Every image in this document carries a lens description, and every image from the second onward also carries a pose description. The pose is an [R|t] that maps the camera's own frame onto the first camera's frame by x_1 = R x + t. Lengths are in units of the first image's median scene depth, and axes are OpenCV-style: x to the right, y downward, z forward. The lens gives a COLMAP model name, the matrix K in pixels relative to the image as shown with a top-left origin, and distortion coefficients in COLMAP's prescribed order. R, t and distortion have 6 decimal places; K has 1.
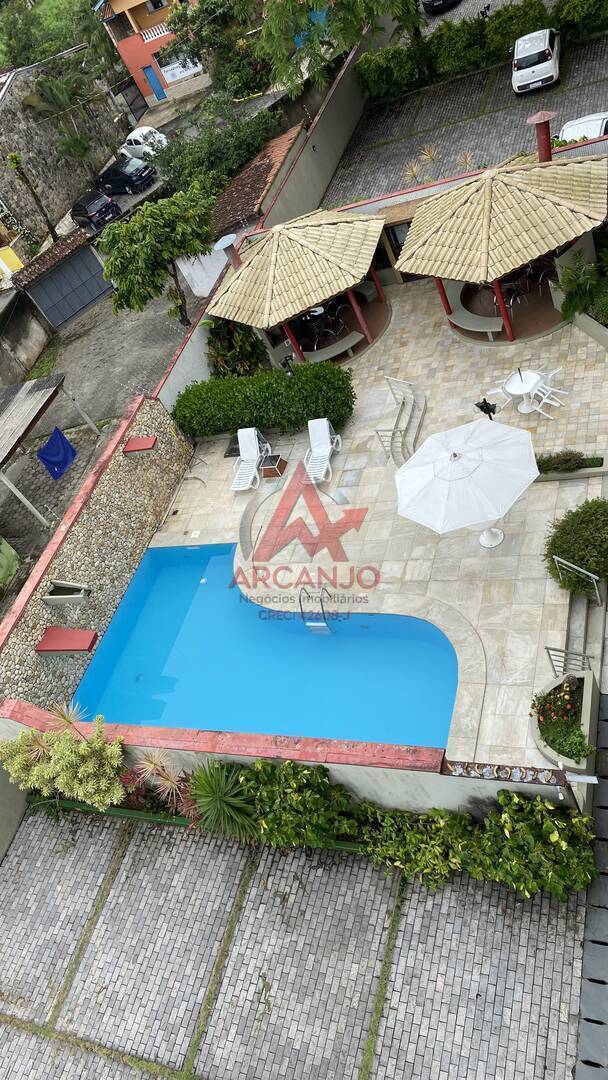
lens RADIAL K [[843.9, 0, 304.0], [0, 843.9, 540.0], [0, 0, 1]] dist [0.131170, -0.234033]
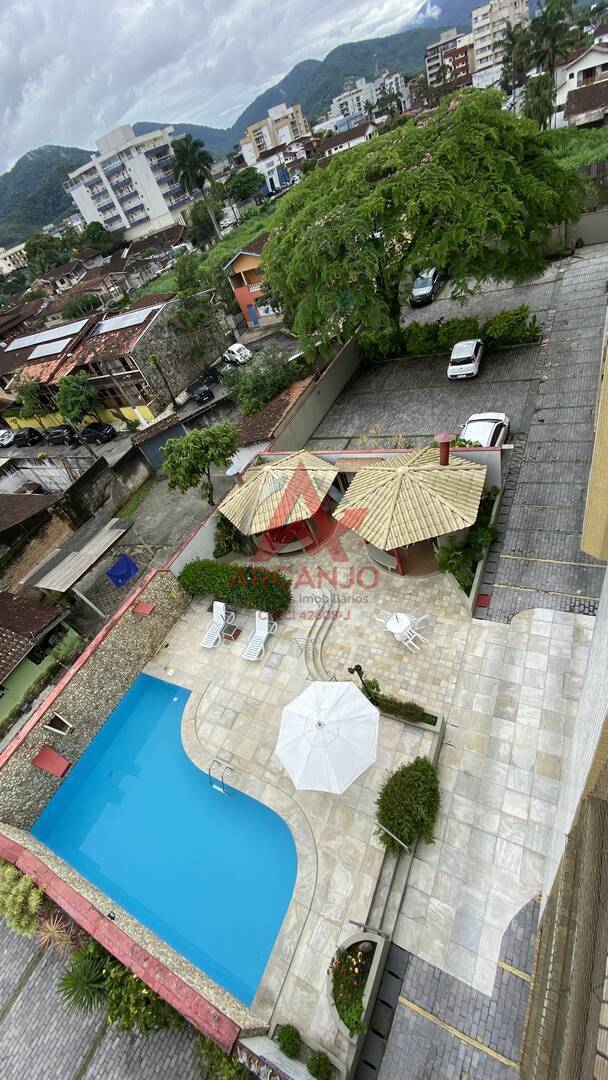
lens RADIAL K [[449.7, 0, 304.0], [0, 449.7, 540.0], [0, 0, 1]] dist [0.042916, -0.029537]
pose [[0.985715, 0.161558, -0.047596, 0.091143], [-0.160718, 0.986777, 0.021014, -0.255640], [0.050362, -0.013064, 0.998646, 0.187598]]
